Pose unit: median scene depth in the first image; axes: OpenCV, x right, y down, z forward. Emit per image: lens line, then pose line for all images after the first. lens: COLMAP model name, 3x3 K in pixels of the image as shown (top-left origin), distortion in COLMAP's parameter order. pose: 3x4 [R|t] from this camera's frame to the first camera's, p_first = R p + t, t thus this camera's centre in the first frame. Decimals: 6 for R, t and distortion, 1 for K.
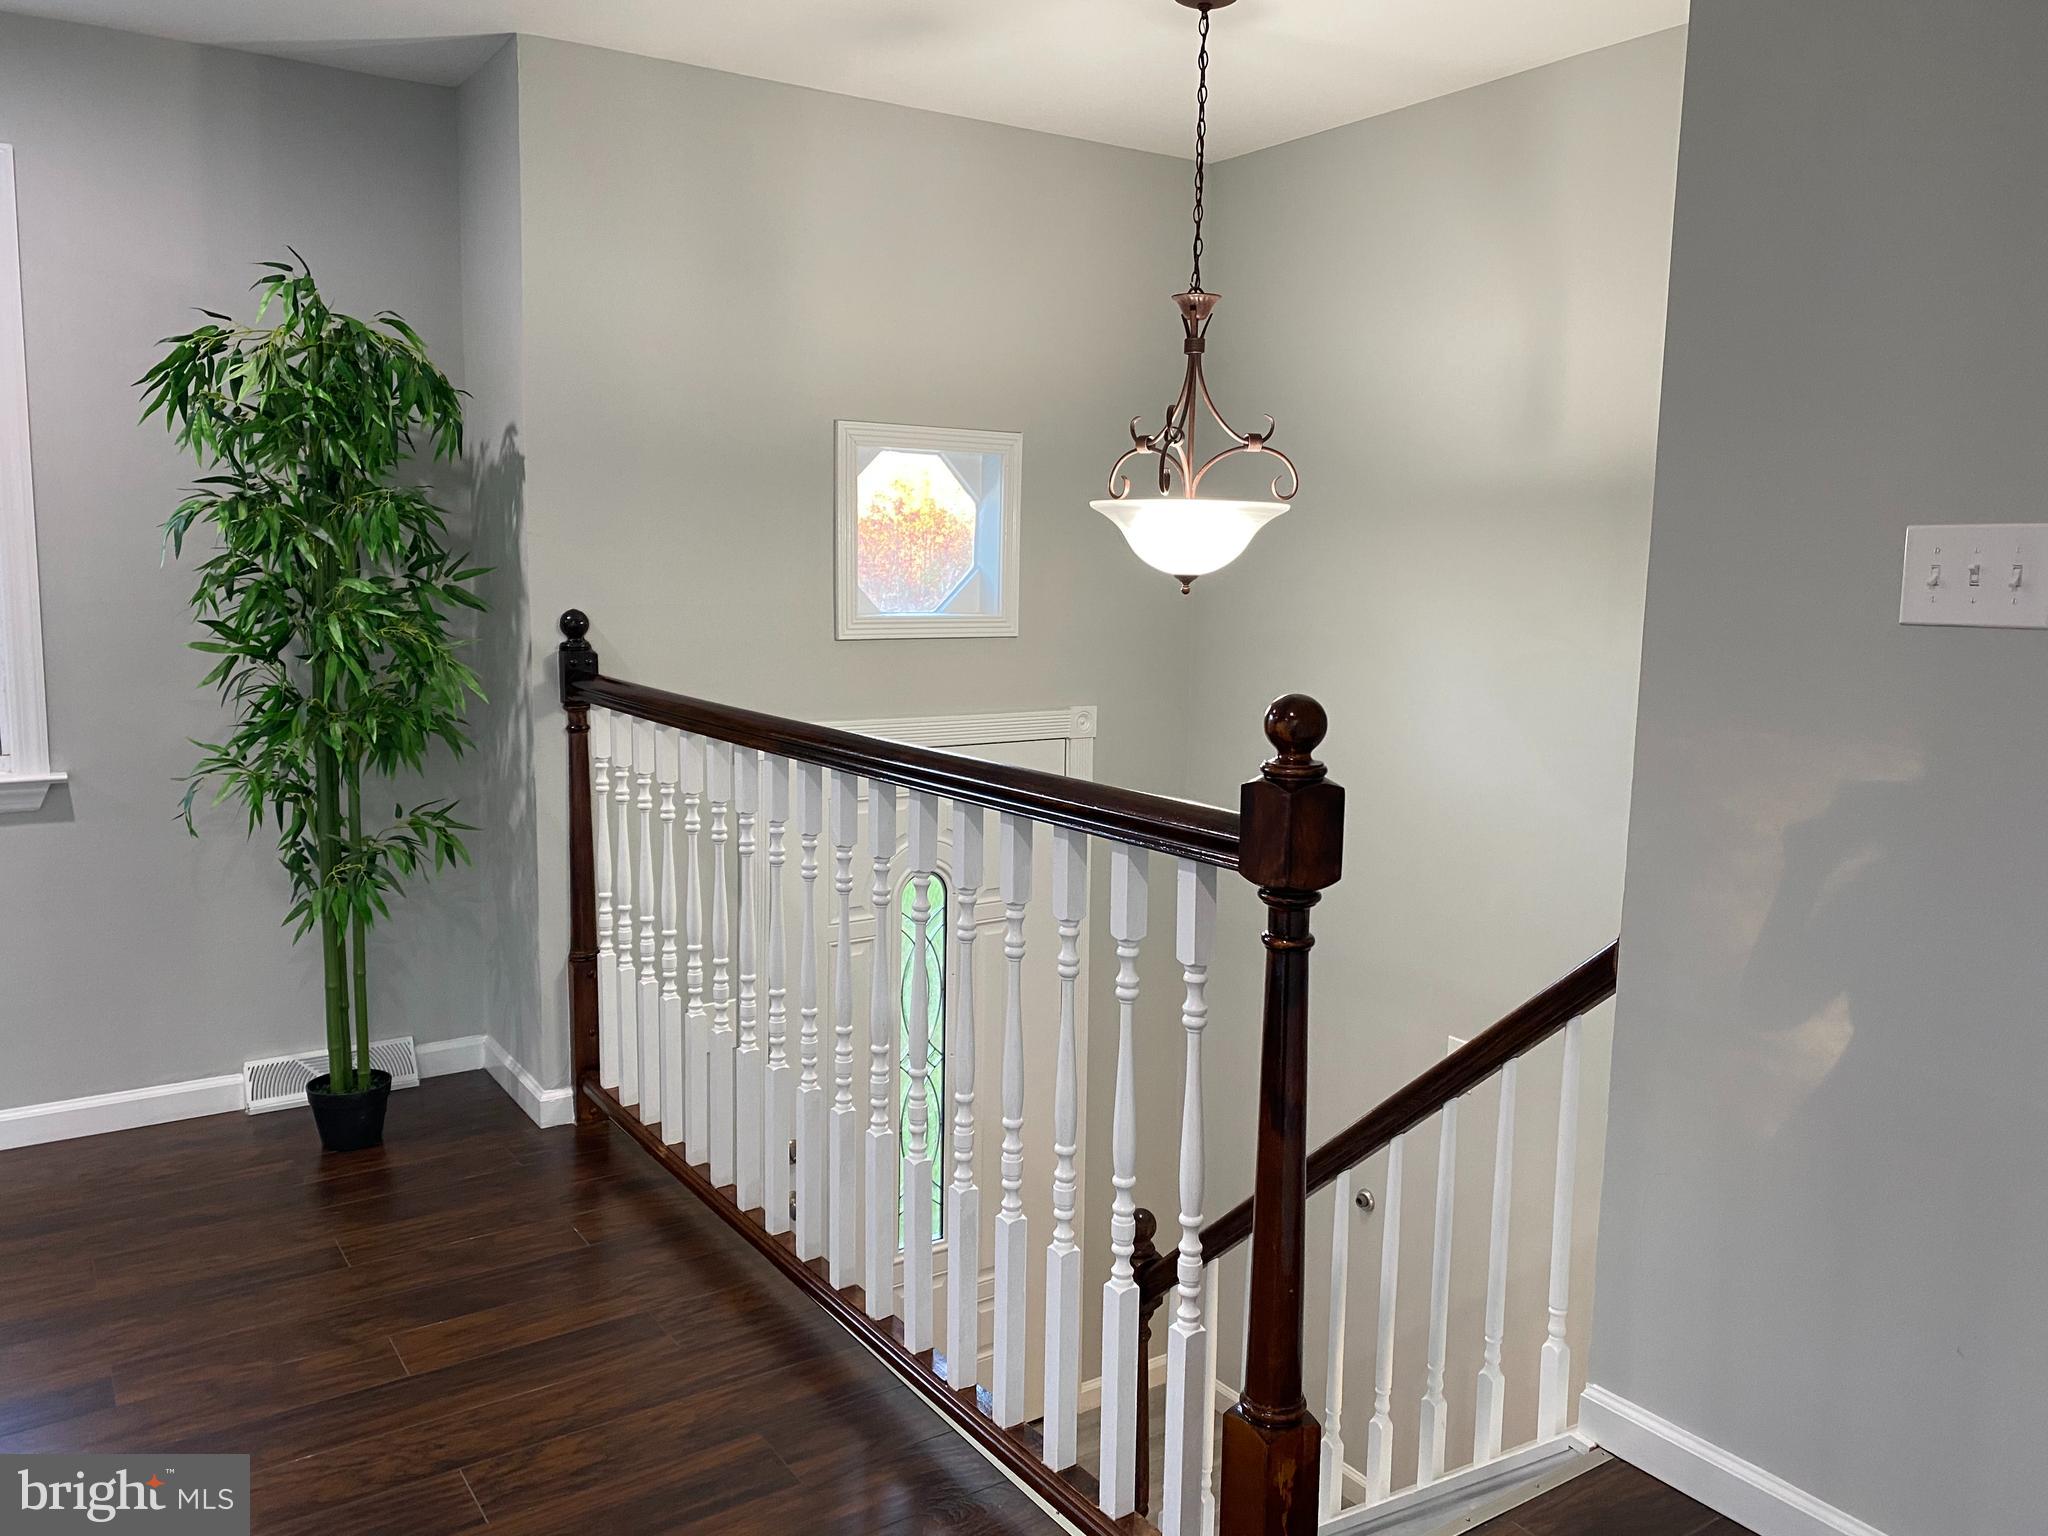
lens RADIAL K [[1562.6, 0, 1031.4], [0, 1562.6, 769.5], [0, 0, 1]] dist [0.075681, -0.088373]
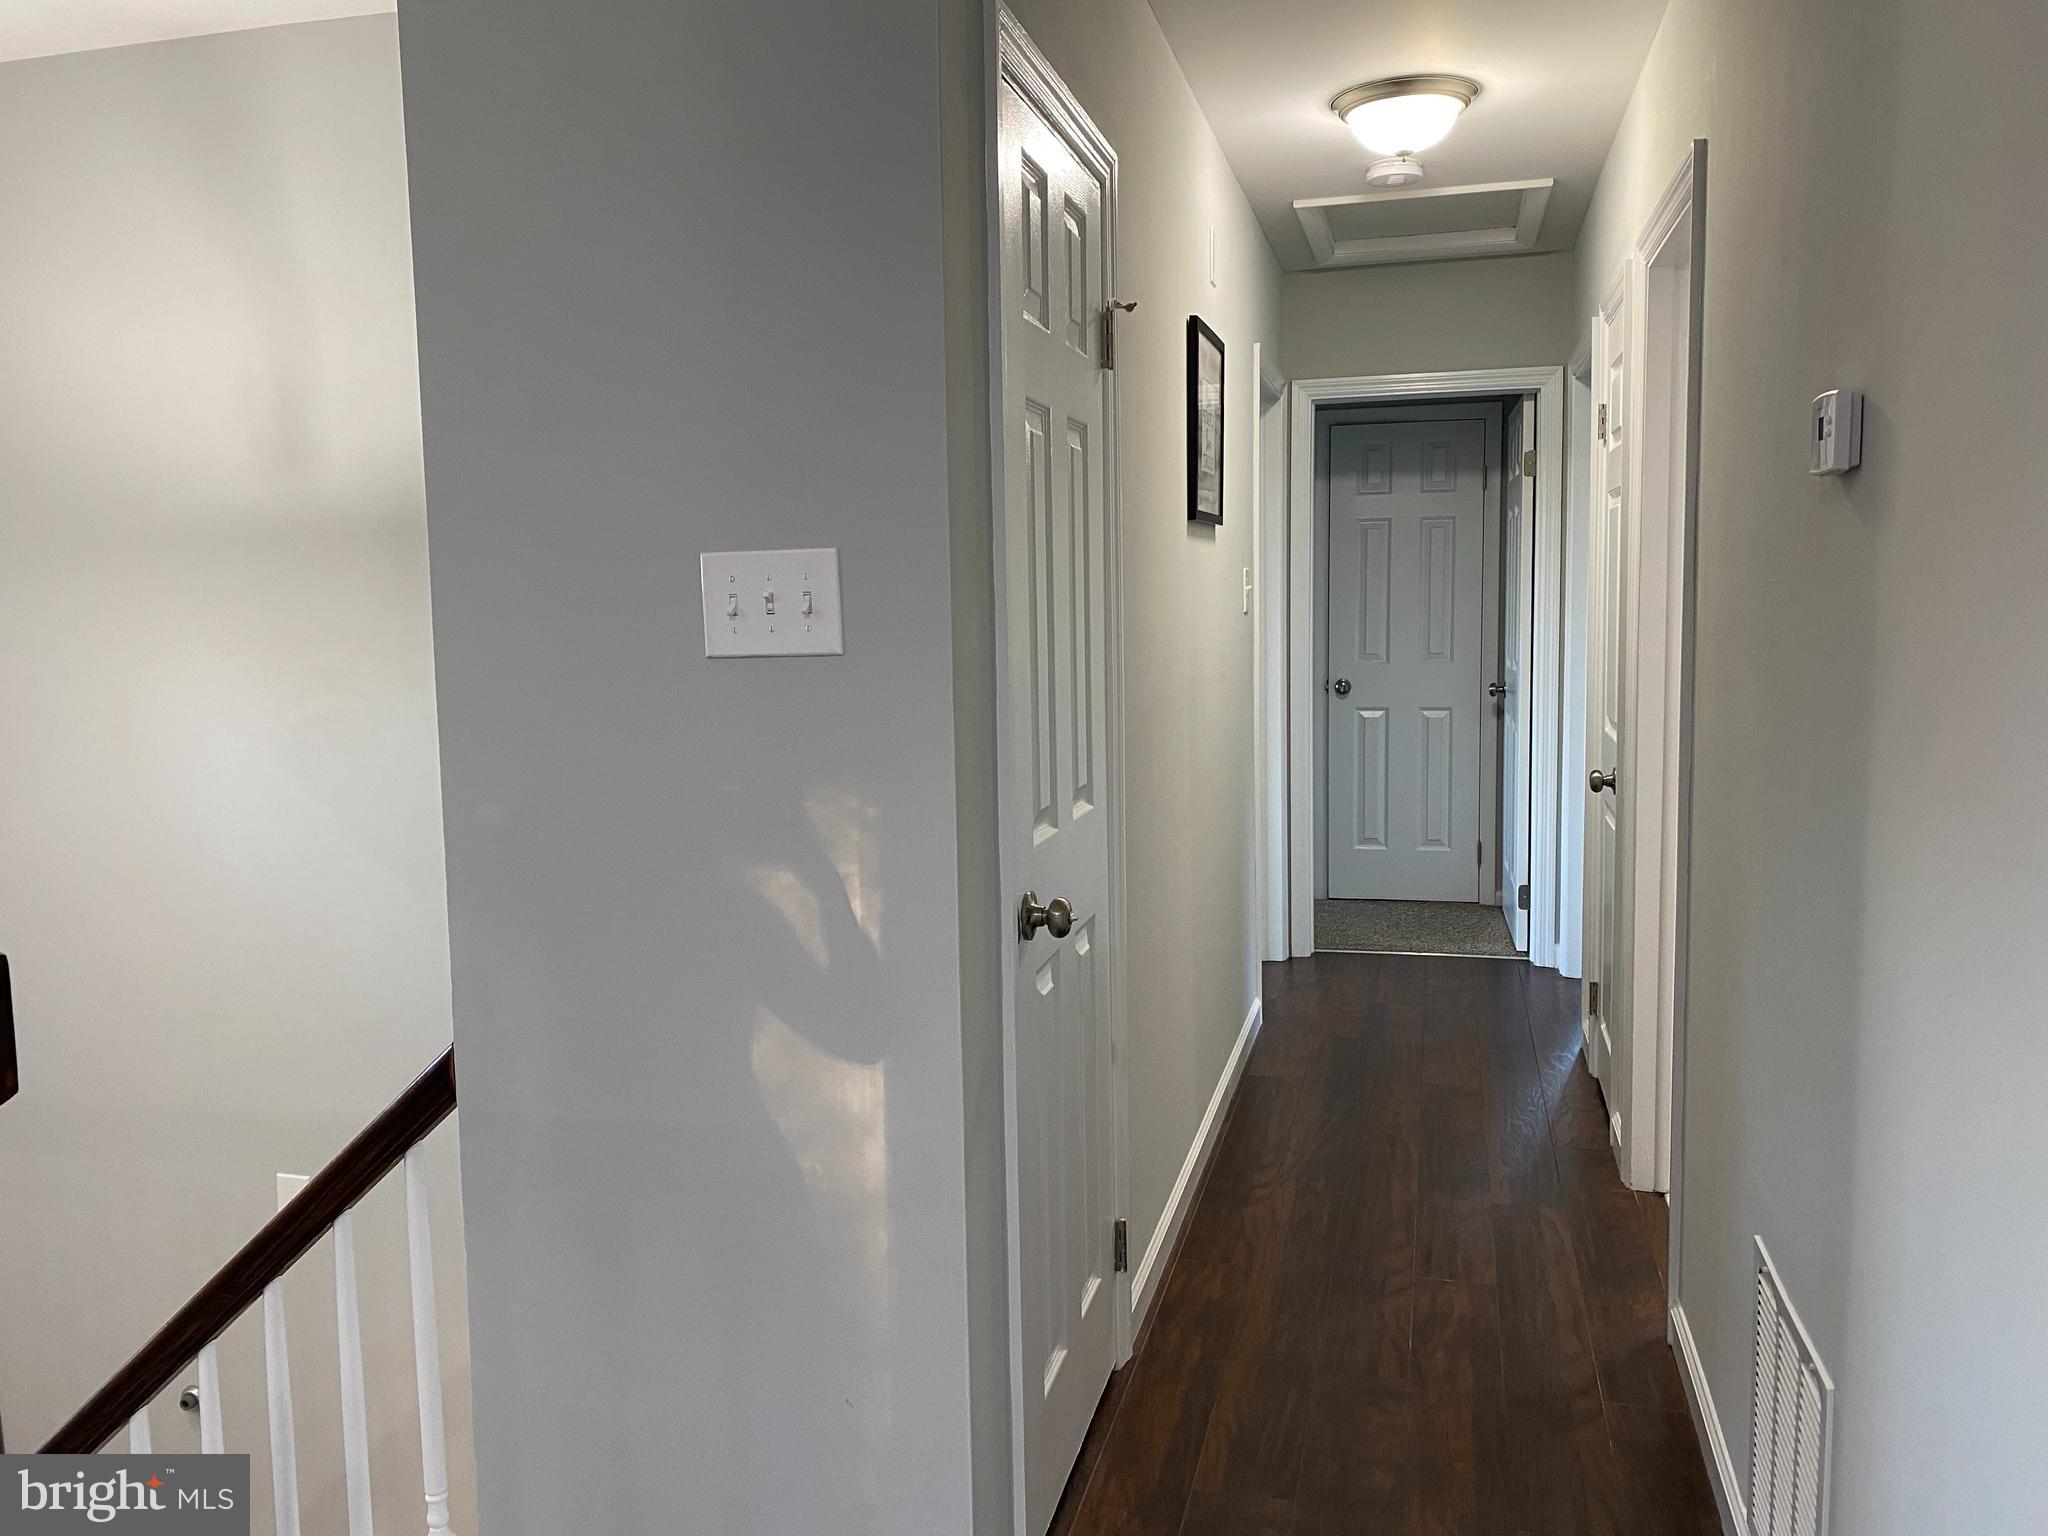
lens RADIAL K [[1562.6, 0, 970.6], [0, 1562.6, 759.8], [0, 0, 1]] dist [0.075681, -0.088373]
pose [[0.766223, -0.103440, 0.634194, 0.040897], [0.124304, 0.992176, 0.011646, -0.012657], [-0.630437, 0.069909, 0.773086, 0.102636]]
